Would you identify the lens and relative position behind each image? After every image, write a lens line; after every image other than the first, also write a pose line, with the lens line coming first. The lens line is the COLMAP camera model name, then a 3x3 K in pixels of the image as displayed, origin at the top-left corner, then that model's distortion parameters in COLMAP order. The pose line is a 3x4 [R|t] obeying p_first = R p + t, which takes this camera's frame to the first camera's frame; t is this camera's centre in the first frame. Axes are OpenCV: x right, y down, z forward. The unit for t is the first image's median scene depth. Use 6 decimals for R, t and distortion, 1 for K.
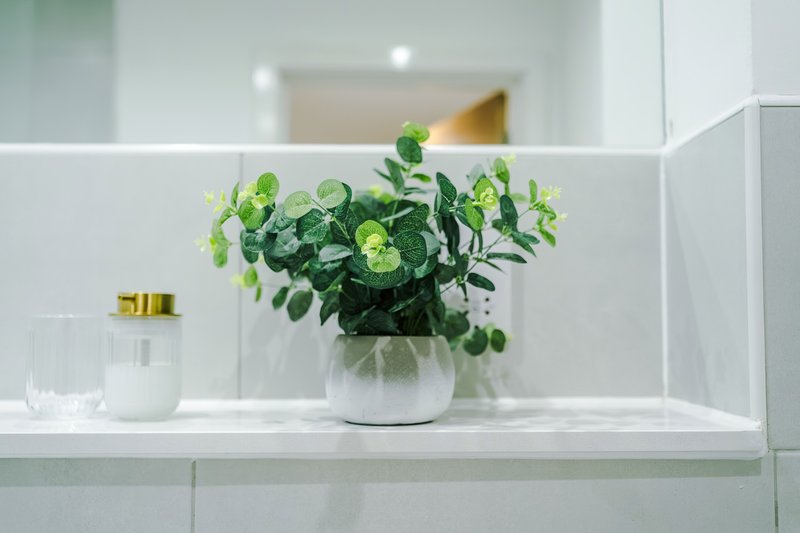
lens RADIAL K [[822.2, 0, 401.9], [0, 822.2, 263.7], [0, 0, 1]] dist [0.001515, 0.003541]
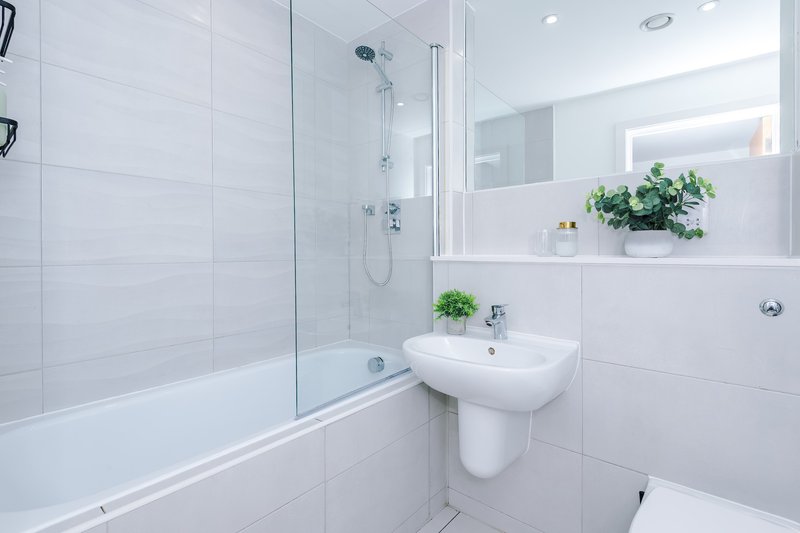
lens RADIAL K [[384.9, 0, 398.4], [0, 384.9, 250.9], [0, 0, 1]] dist [0.001351, 0.000172]
pose [[0.755740, -0.006253, -0.654842, 0.237680], [0.046501, 0.997943, 0.044137, 0.054978], [0.653219, -0.063806, 0.754476, -0.783210]]
